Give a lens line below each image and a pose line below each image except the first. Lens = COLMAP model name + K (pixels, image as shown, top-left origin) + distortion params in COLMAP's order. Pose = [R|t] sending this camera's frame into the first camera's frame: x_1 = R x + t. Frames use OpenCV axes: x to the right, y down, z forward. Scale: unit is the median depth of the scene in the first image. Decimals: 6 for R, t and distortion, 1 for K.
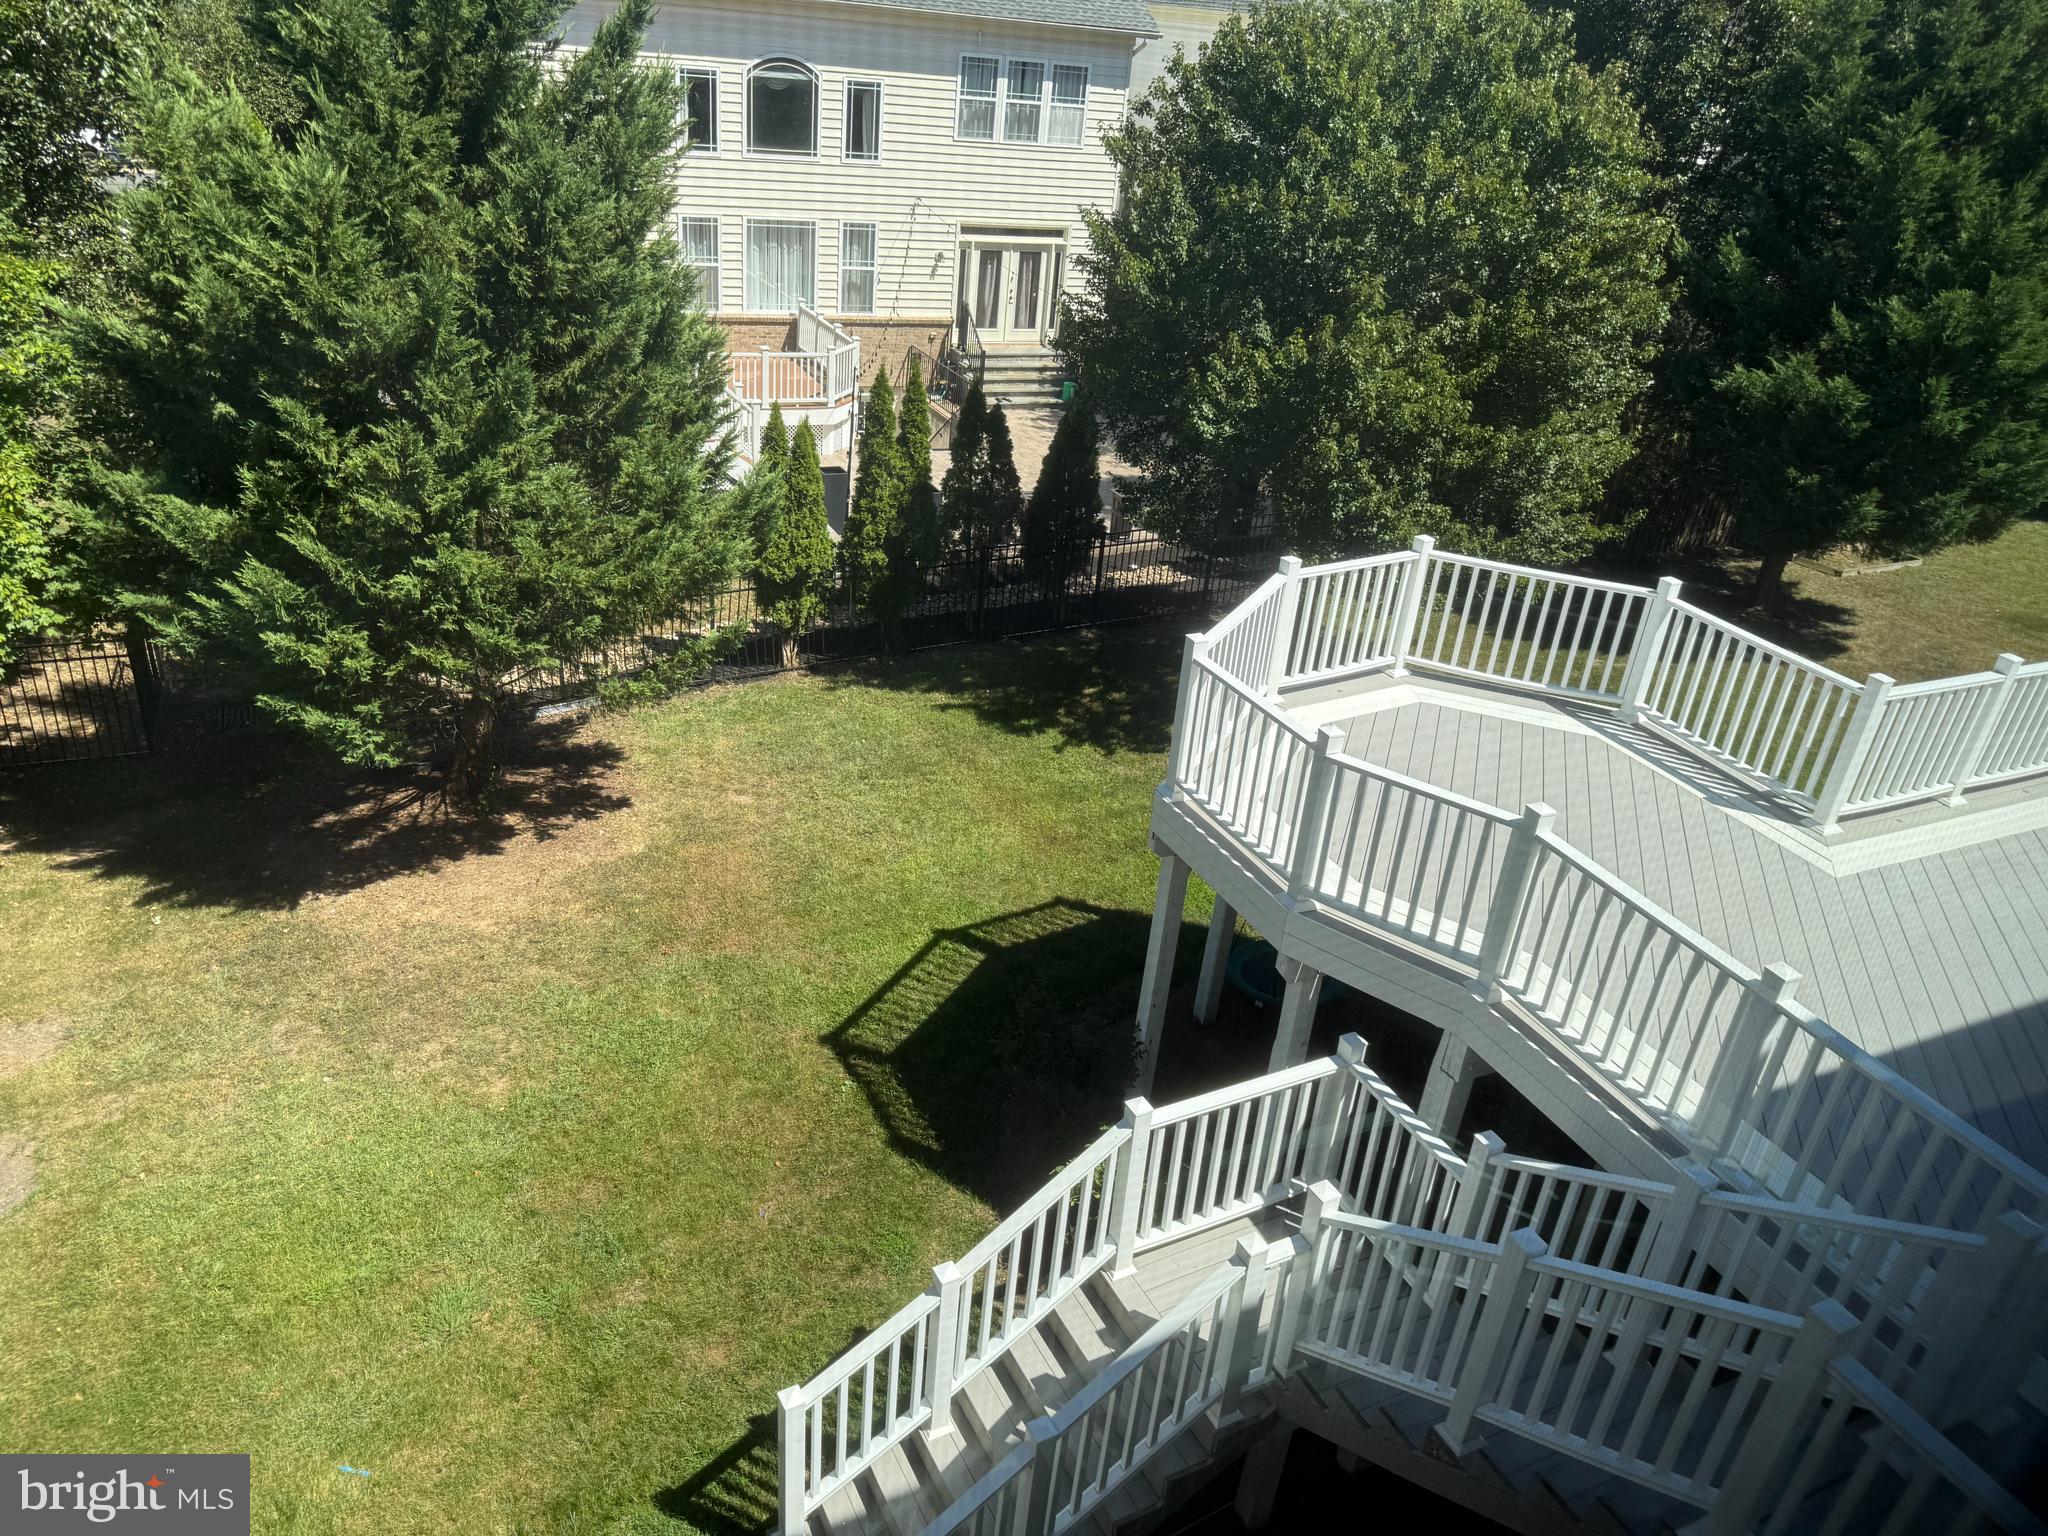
lens RADIAL K [[1408.1, 0, 1024.0], [0, 1408.1, 768.0], [0, 0, 1]] dist [0.071563, -0.088212]
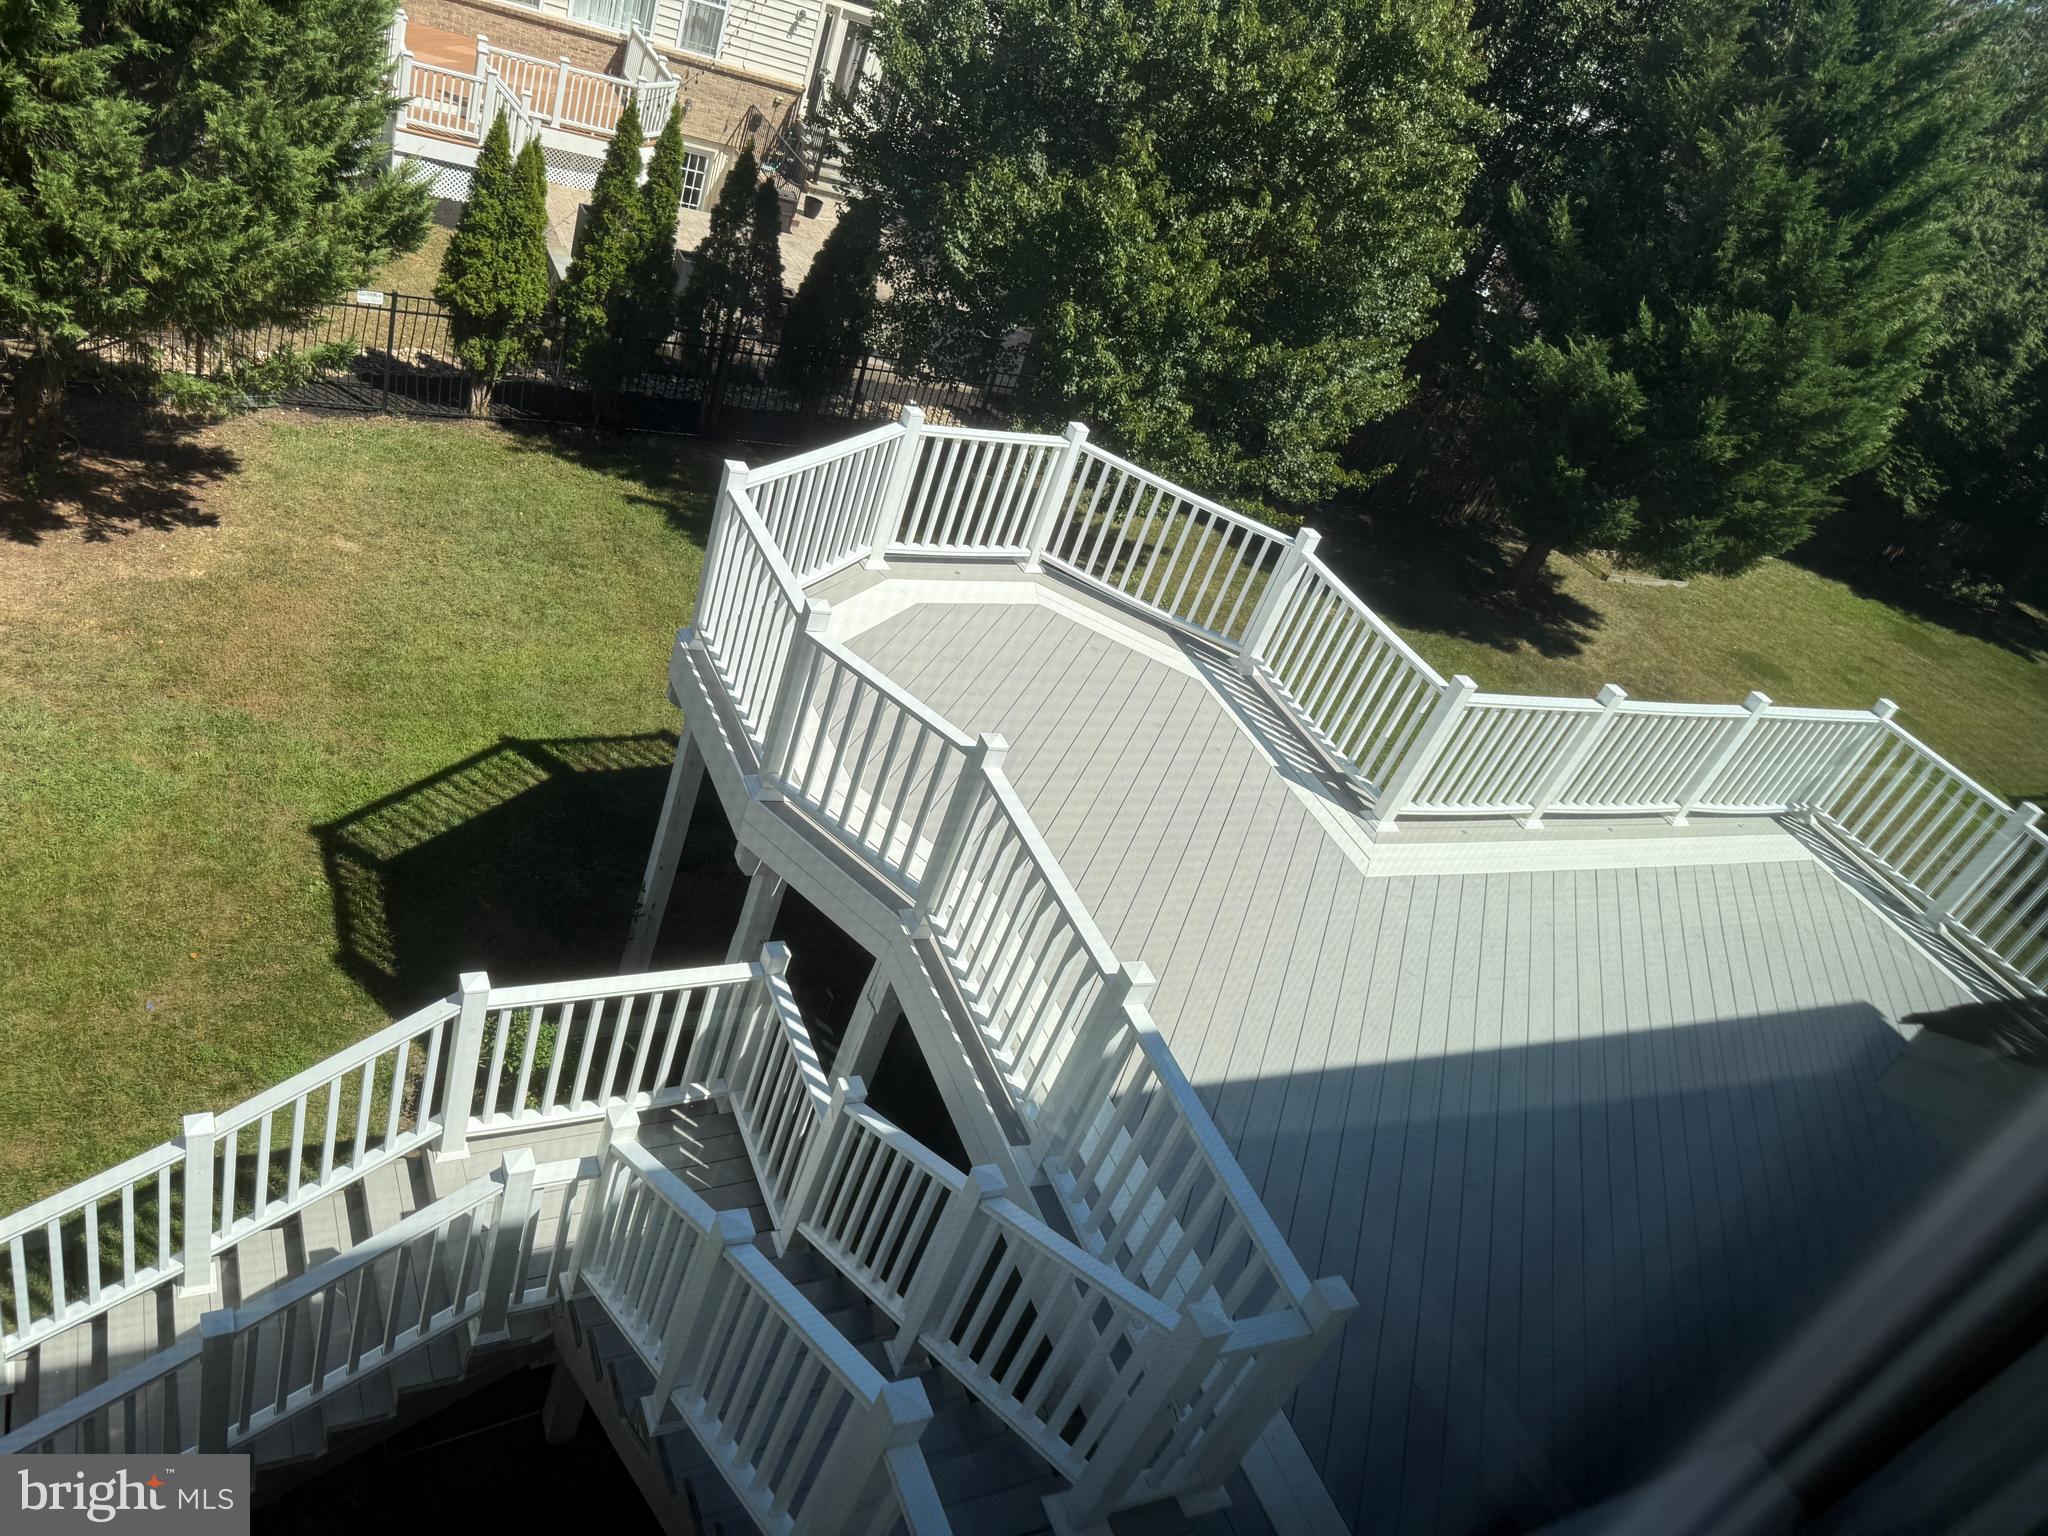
lens RADIAL K [[1426.1, 0, 1024.0], [0, 1426.1, 768.0], [0, 0, 1]] dist [0.071983, -0.114429]
pose [[0.970457, 0.205656, 0.126171, 0.129988], [-0.218024, 0.971454, 0.093501, -0.020362], [-0.103340, -0.118247, 0.987592, 0.055236]]
